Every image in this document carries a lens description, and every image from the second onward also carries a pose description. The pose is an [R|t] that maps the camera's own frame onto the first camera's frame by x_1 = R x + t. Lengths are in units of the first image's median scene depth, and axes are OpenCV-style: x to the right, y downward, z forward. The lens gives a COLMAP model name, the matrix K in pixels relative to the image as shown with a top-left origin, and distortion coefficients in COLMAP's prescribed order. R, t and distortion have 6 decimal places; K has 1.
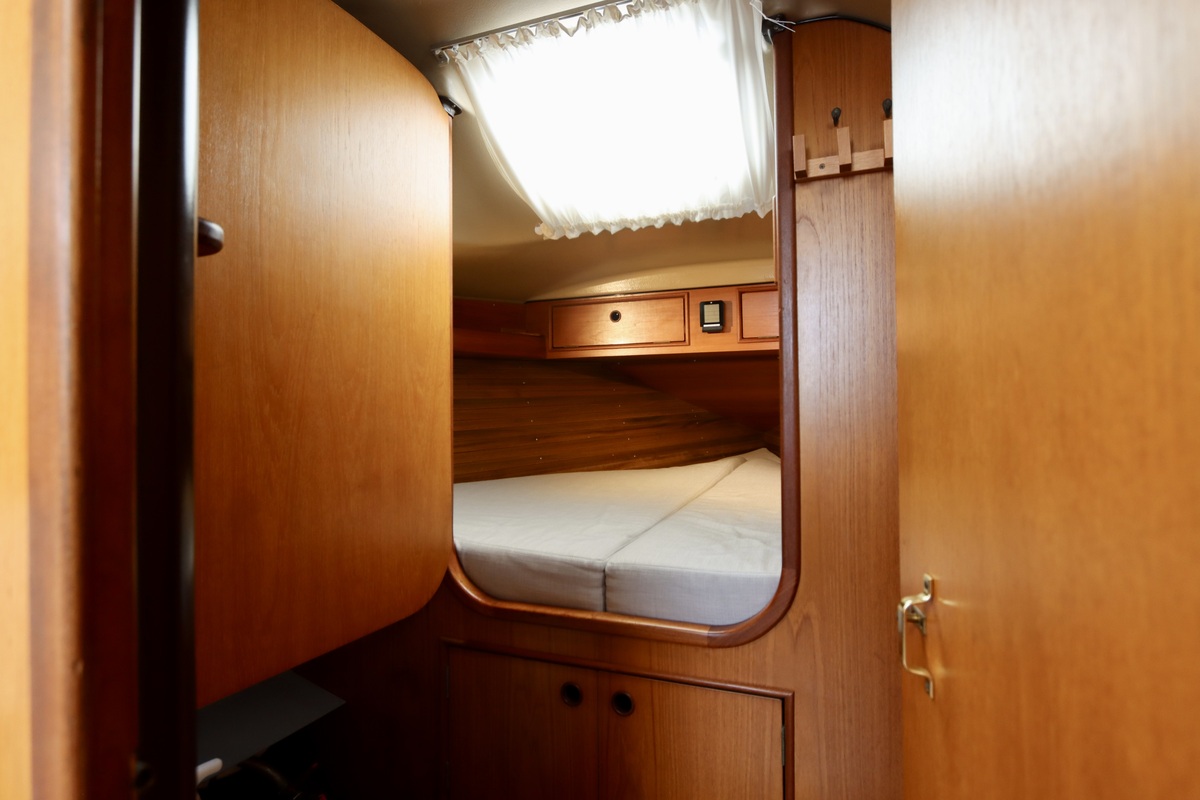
lens RADIAL K [[569.1, 0, 600.6], [0, 569.1, 394.4], [0, 0, 1]] dist [-0.018165, 0.001269]
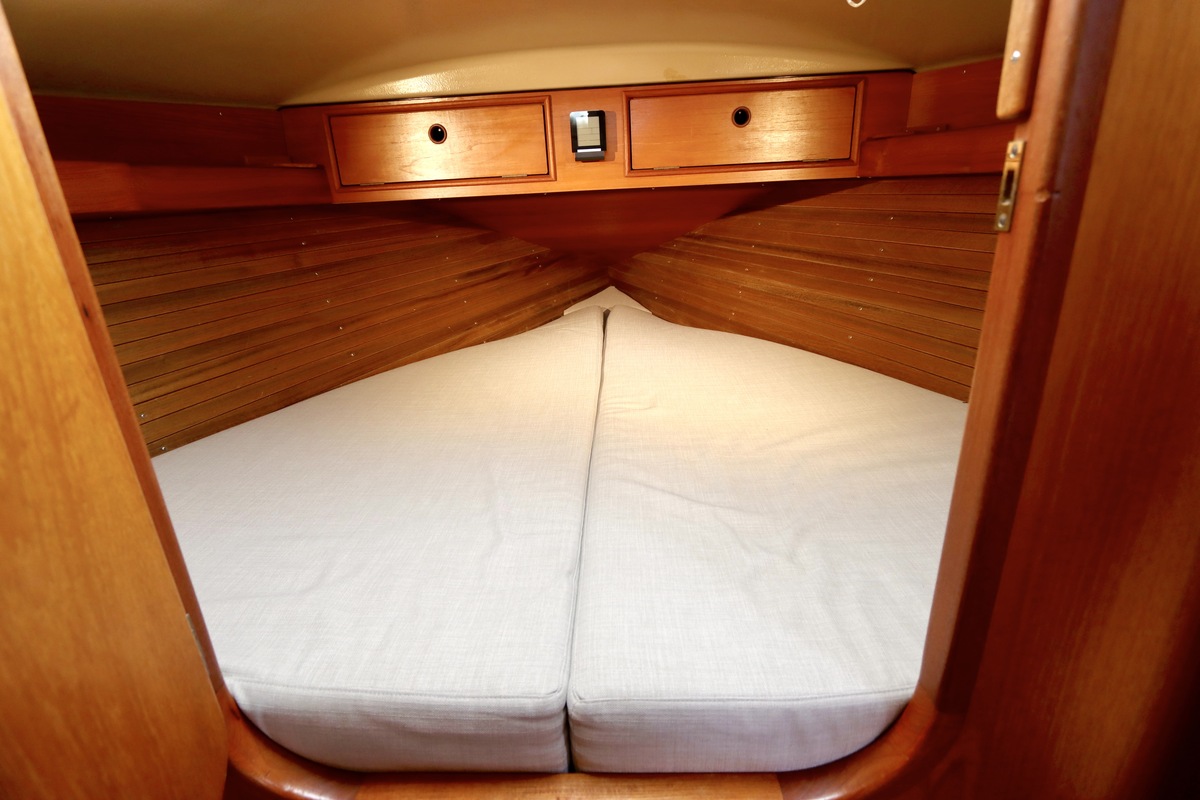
lens RADIAL K [[569.1, 0, 600.6], [0, 569.1, 394.4], [0, 0, 1]] dist [-0.018165, 0.001269]
pose [[0.943033, -0.141438, 0.301139, -0.036927], [0.038761, 0.945679, 0.322783, -0.060511], [-0.330434, -0.292723, 0.897288, 0.283327]]
